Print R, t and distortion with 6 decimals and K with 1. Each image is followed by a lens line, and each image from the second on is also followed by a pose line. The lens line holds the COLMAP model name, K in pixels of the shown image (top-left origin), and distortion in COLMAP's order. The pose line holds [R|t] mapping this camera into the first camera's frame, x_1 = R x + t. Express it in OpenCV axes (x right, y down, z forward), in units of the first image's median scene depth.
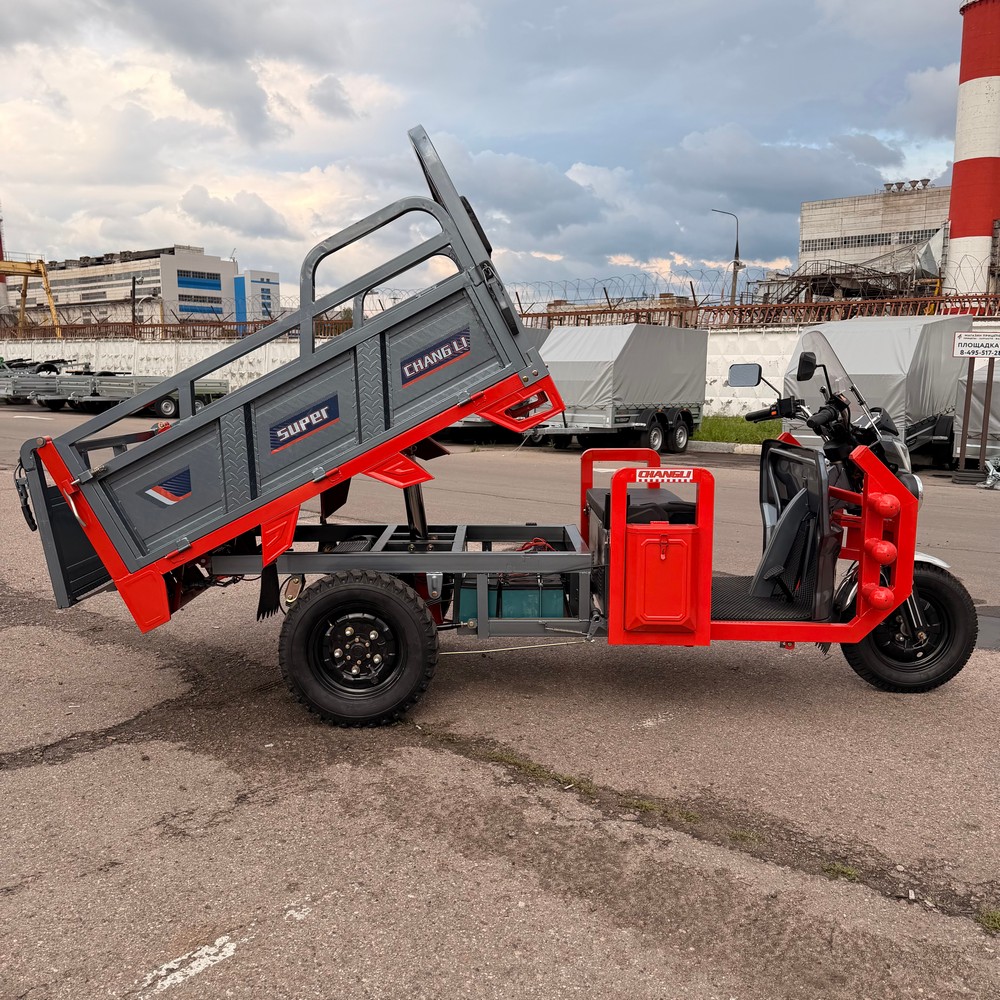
lens RADIAL K [[955.3, 0, 526.5], [0, 955.3, 500.5], [0, 0, 1]] dist [0.153296, -0.309663]
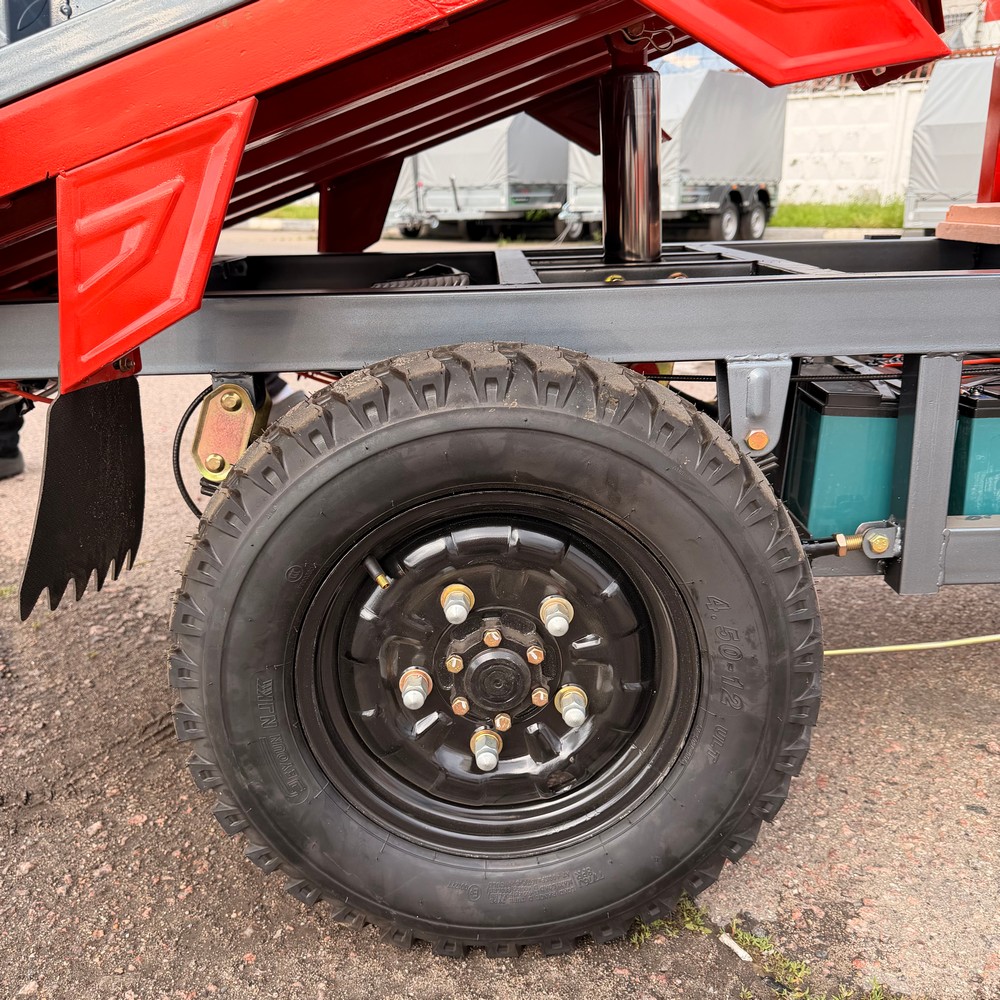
lens RADIAL K [[958.8, 0, 530.7], [0, 958.8, 501.0], [0, 0, 1]] dist [0.072226, -0.089019]
pose [[0.999732, -0.023170, 0.000129, -0.163640], [0.022774, 0.983623, 0.178795, 0.067505], [-0.004270, -0.178744, 0.983886, 0.759067]]
